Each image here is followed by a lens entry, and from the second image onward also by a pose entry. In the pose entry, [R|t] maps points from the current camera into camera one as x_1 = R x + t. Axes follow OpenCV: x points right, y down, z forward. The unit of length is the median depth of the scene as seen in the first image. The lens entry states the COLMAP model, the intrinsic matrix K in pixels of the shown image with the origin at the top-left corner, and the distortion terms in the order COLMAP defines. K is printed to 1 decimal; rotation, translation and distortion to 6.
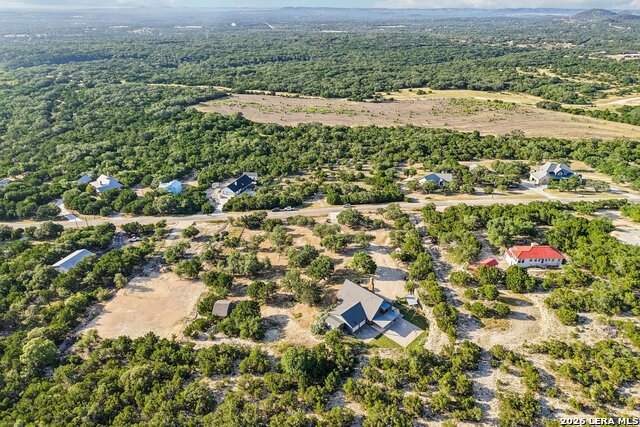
lens RADIAL K [[427.3, 0, 320.0], [0, 427.3, 213.5], [0, 0, 1]] dist [0.030015, -0.027339]
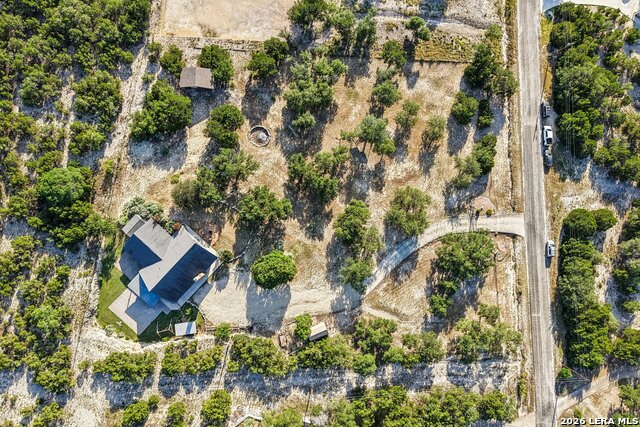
lens RADIAL K [[427.3, 0, 320.0], [0, 427.3, 213.5], [0, 0, 1]] dist [0.030015, -0.027339]
pose [[0.038669, 0.999175, -0.012410, 0.027677], [-0.460681, 0.028847, 0.887097, -0.527231], [0.886723, -0.028586, 0.461416, 0.794556]]
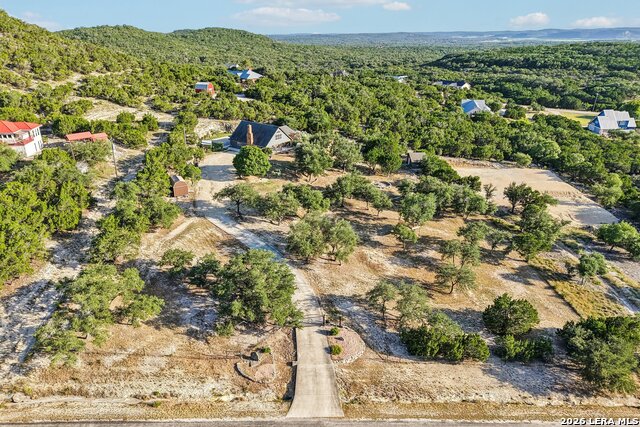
lens RADIAL K [[427.3, 0, 320.0], [0, 427.3, 213.5], [0, 0, 1]] dist [0.030015, -0.027339]
pose [[-0.992012, 0.049962, -0.115826, 0.074884], [-0.053563, 0.664486, 0.745379, -0.369569], [0.114205, 0.745629, -0.656502, 1.505192]]
